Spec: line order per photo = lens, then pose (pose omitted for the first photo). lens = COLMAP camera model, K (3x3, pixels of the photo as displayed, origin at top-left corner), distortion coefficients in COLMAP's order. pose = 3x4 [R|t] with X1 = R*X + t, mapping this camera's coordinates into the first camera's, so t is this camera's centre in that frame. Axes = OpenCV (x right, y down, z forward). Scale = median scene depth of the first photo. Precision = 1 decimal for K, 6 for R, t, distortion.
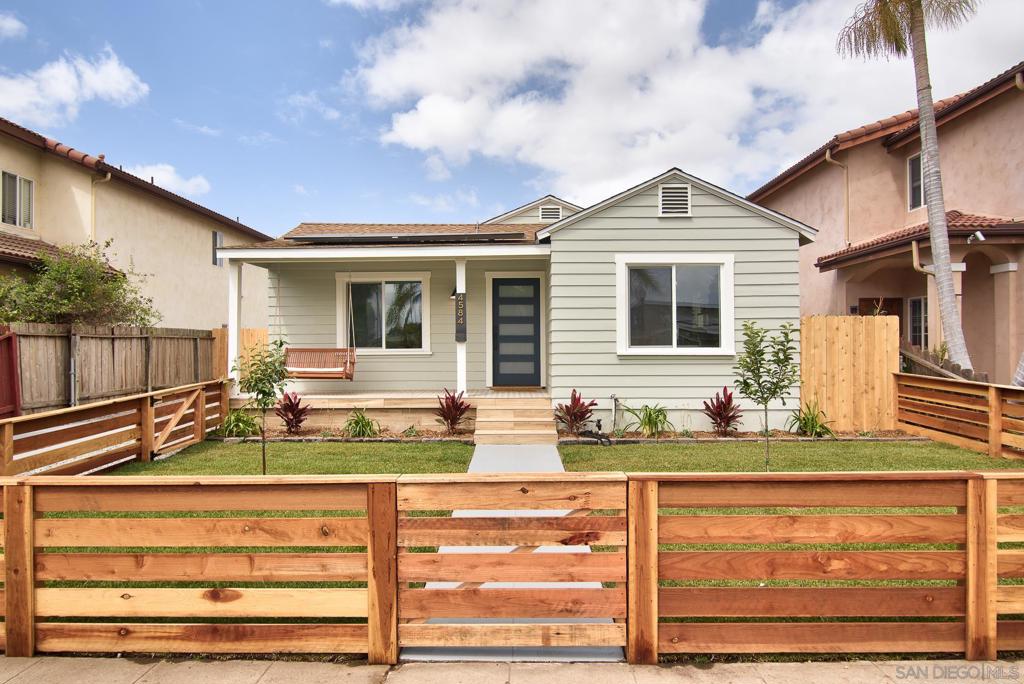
lens RADIAL K [[618.5, 0, 512.0], [0, 618.5, 342.0], [0, 0, 1]] dist [-0.000077, -0.000010]
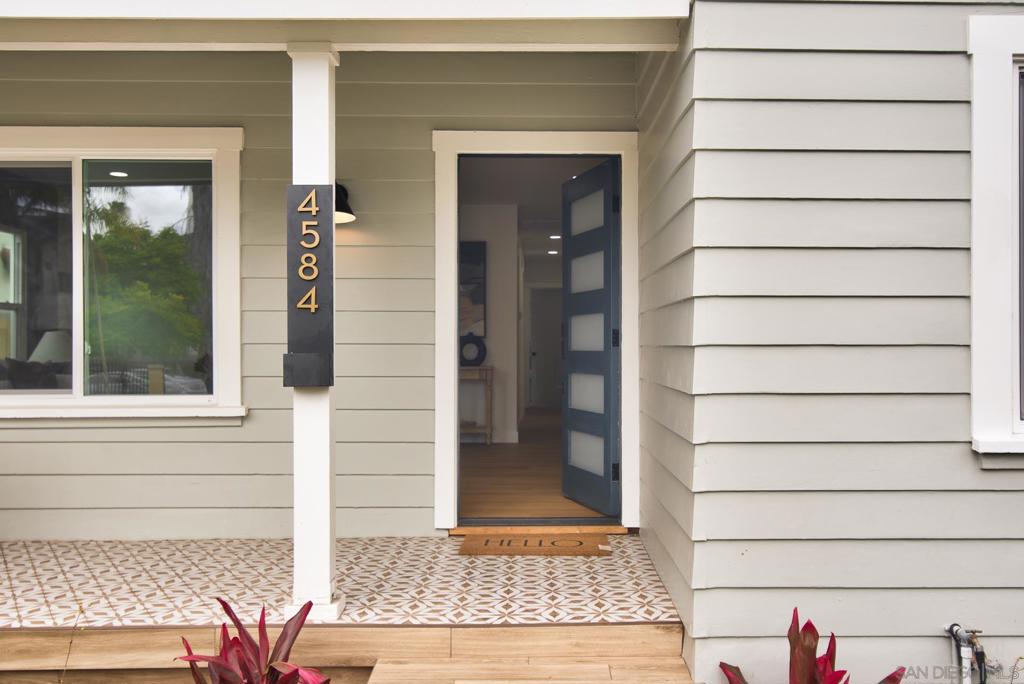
lens RADIAL K [[1043.0, 0, 512.0], [0, 1043.0, 342.0], [0, 0, 1]] dist [0.002263, 0.001000]
pose [[0.999900, 0.004167, -0.013491, 0.000704], [-0.004036, 0.999944, 0.009759, -0.022403], [0.013531, -0.009703, 0.999861, 0.599027]]
